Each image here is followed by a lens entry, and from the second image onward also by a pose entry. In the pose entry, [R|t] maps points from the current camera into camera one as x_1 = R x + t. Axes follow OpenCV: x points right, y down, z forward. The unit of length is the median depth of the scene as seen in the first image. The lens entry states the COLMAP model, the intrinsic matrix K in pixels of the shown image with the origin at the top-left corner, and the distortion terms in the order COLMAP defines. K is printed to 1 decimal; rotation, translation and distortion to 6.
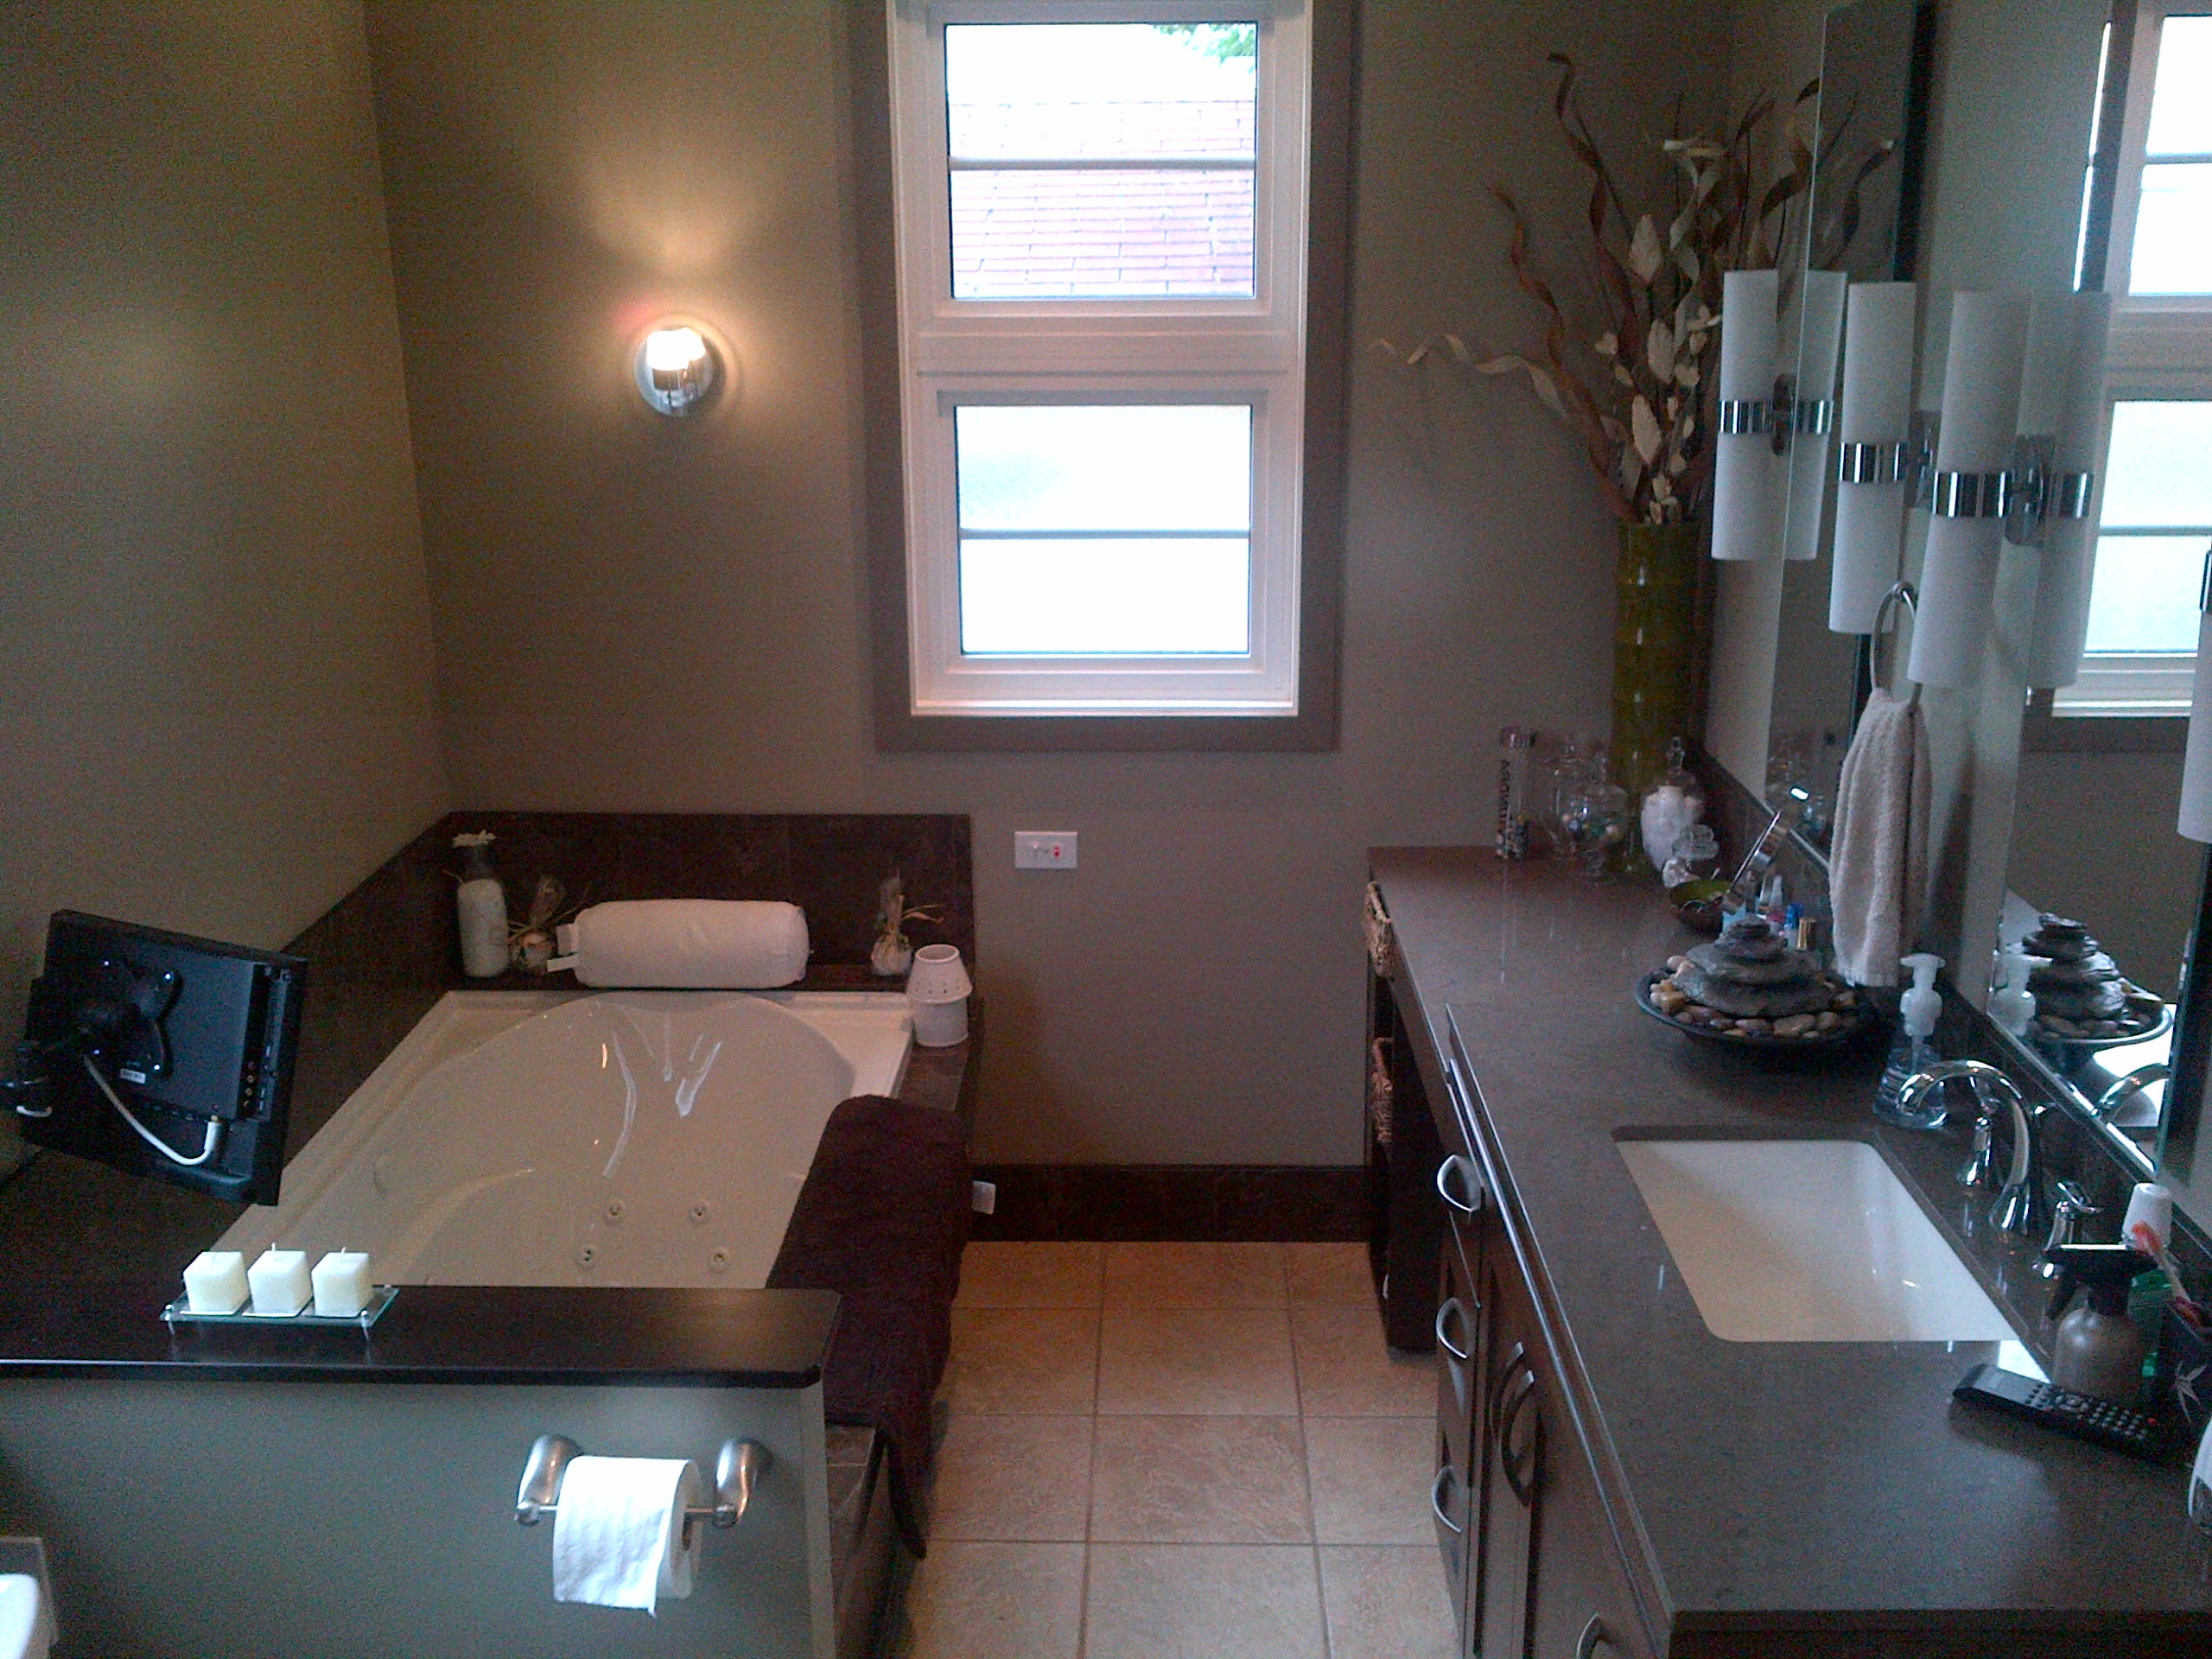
lens RADIAL K [[2023.9, 0, 1112.5], [0, 2023.9, 819.7], [0, 0, 1]] dist [0.025666, -0.109382]
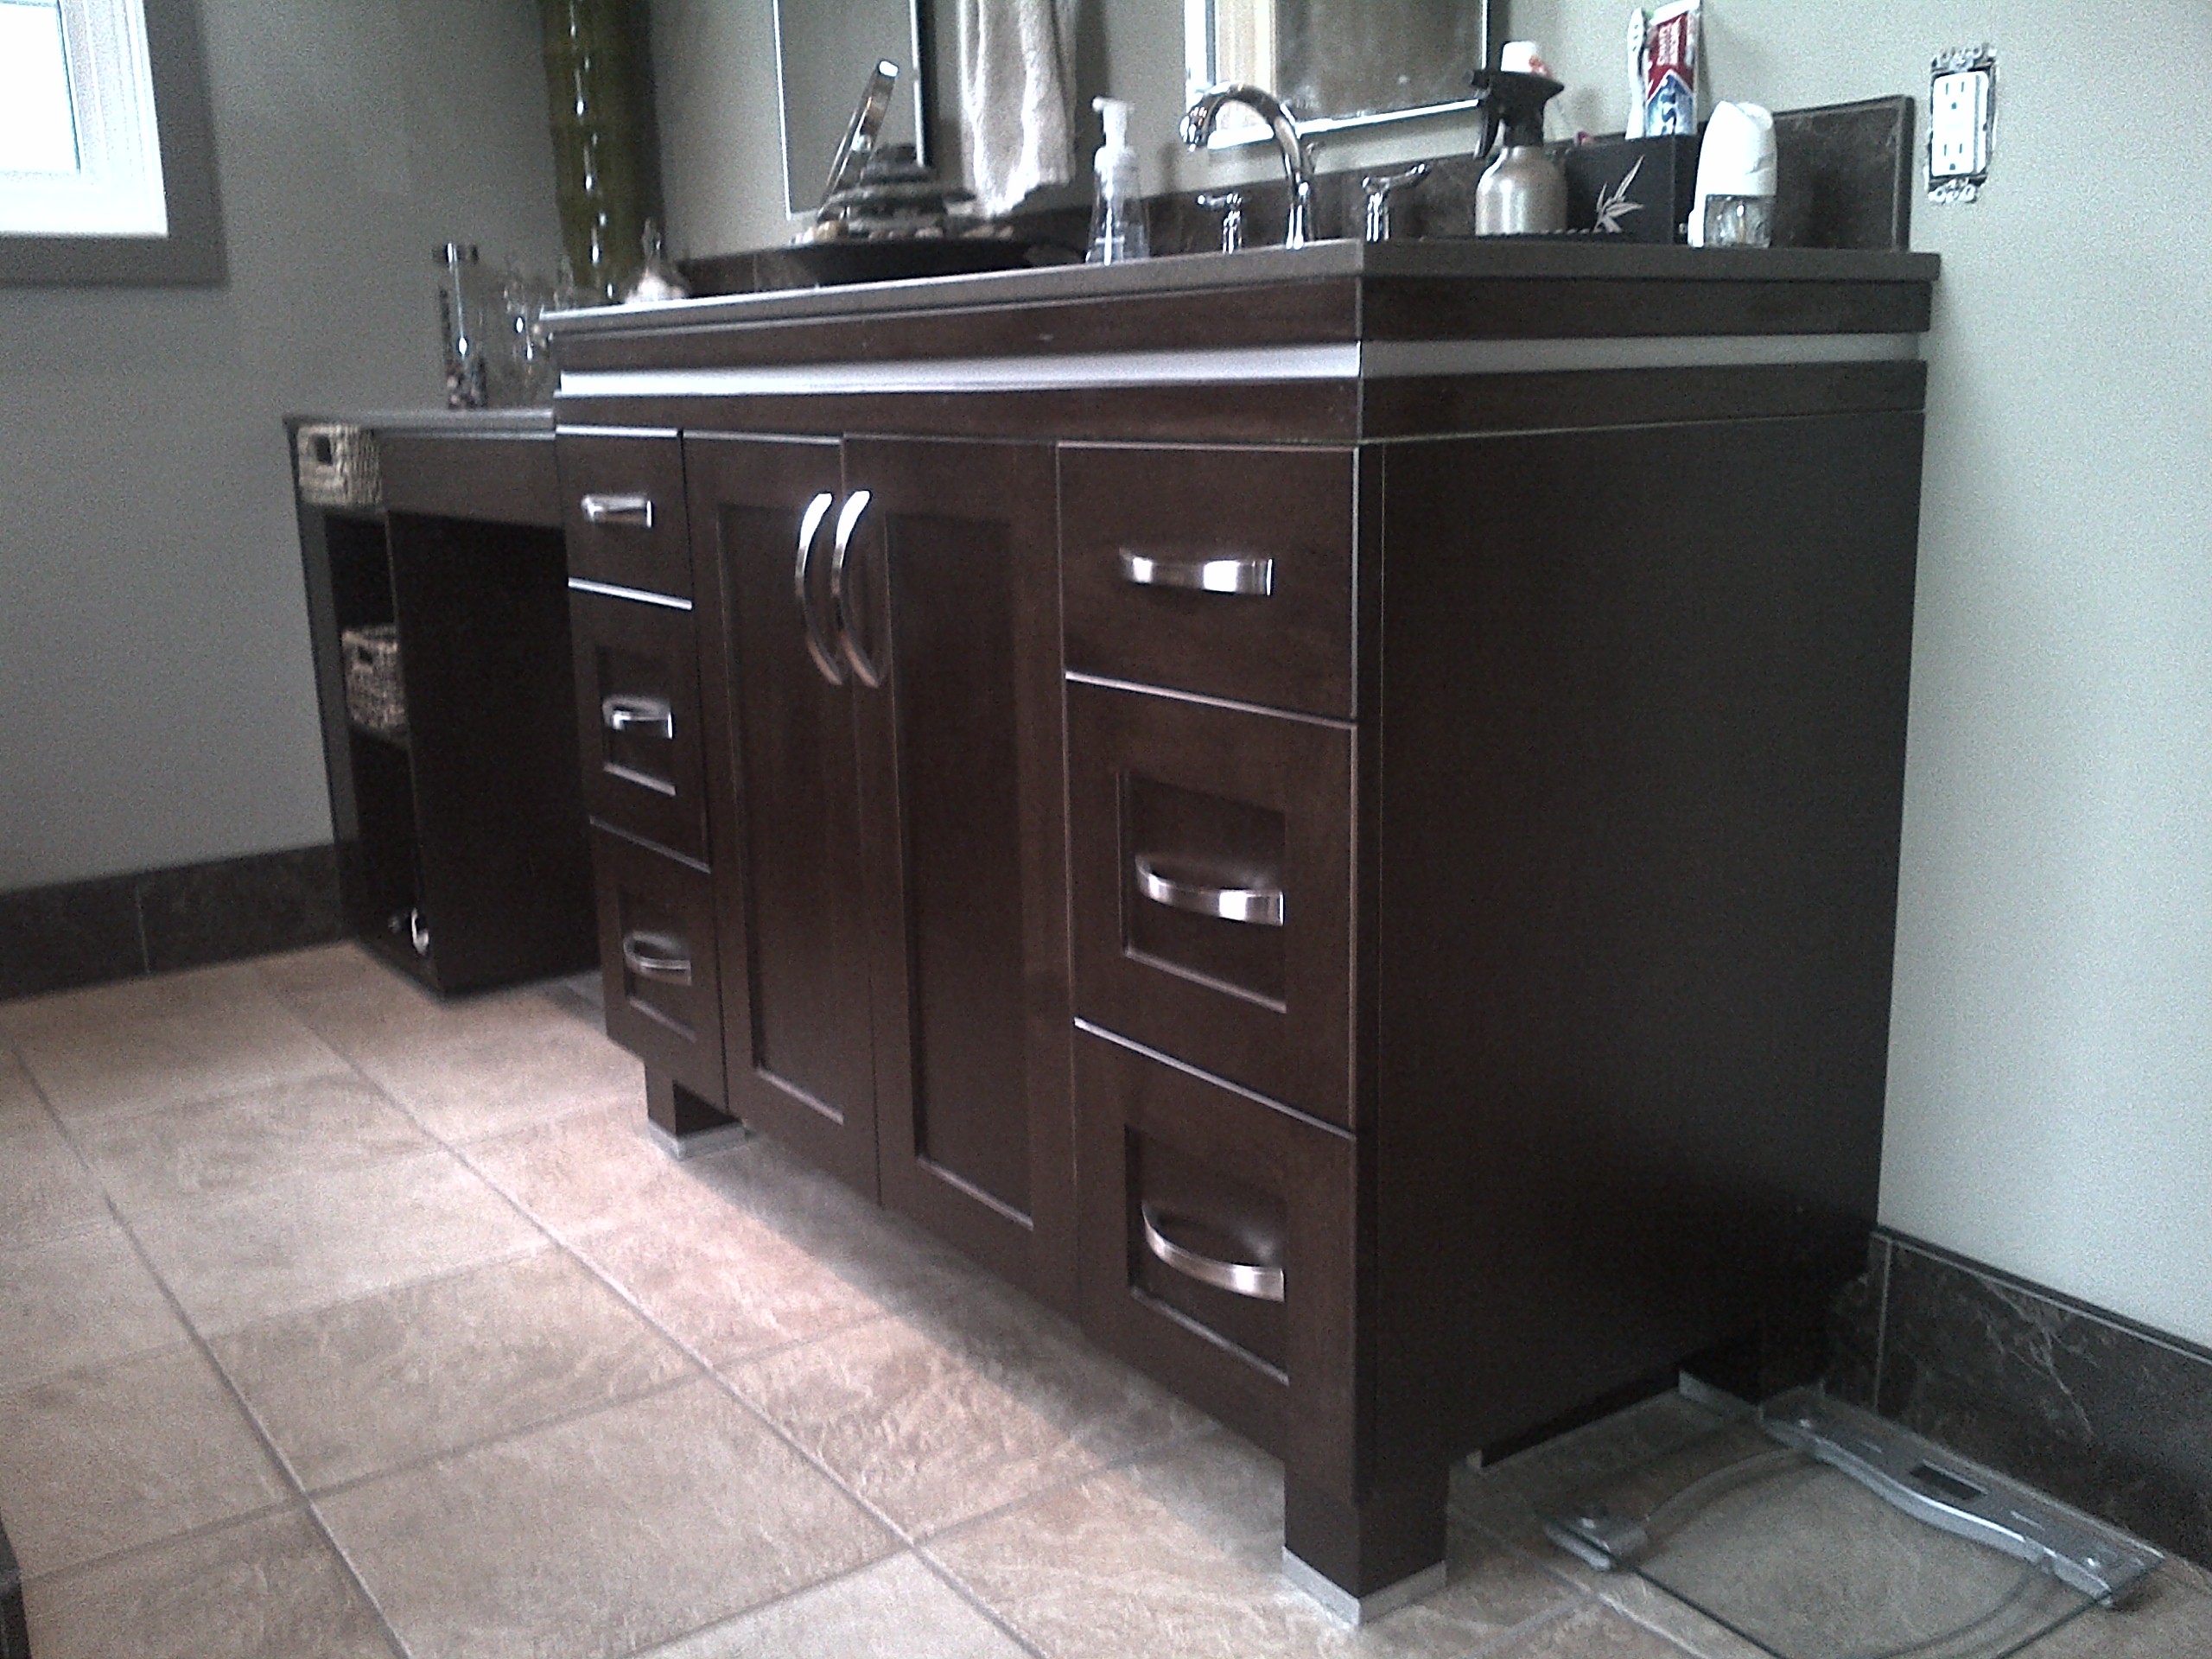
lens RADIAL K [[2023.9, 0, 1112.5], [0, 2023.9, 819.7], [0, 0, 1]] dist [0.025666, -0.109382]
pose [[0.794252, -0.143162, 0.590482, -0.117223], [0.185169, 0.982647, -0.010827, 0.263609], [-0.578685, 0.117939, 0.806978, 0.214539]]
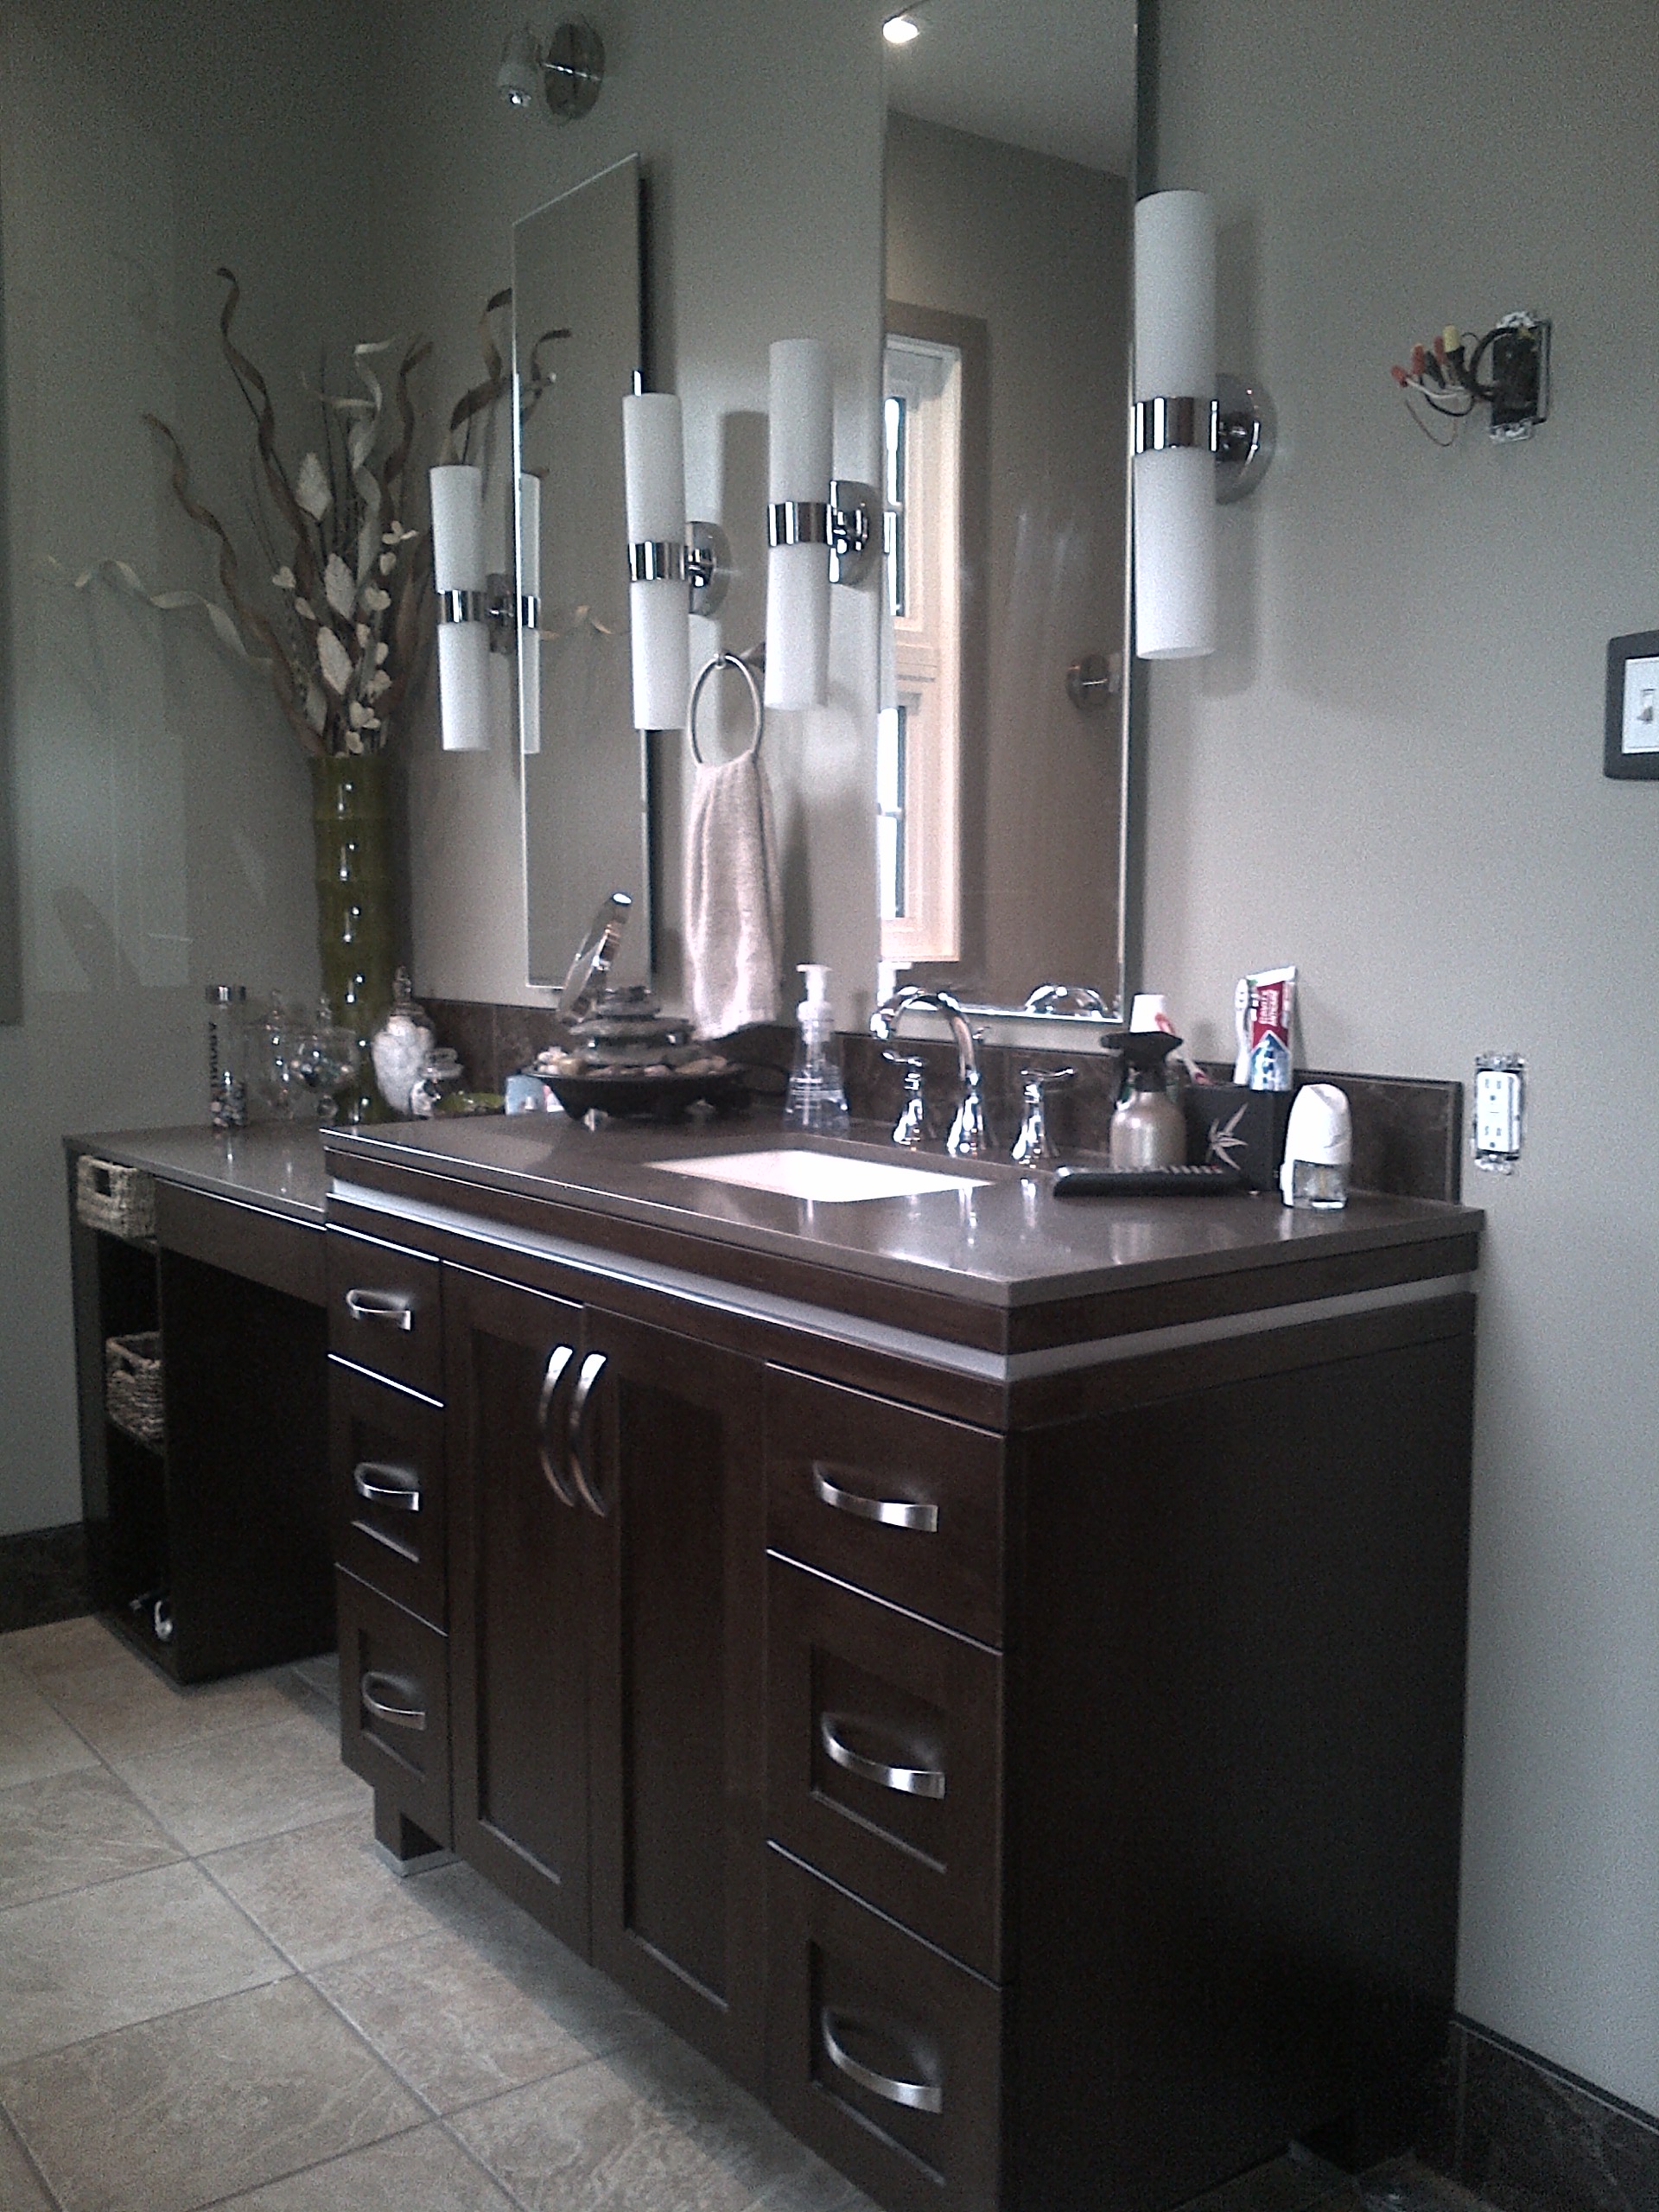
lens RADIAL K [[2023.9, 0, 814.3], [0, 2023.9, 1095.1], [0, 0, 1]] dist [0.025666, -0.109382]
pose [[0.792490, -0.053811, 0.607507, -0.164889], [0.167434, 0.977024, -0.131875, 0.185271], [-0.586452, 0.206226, 0.783291, 0.128330]]
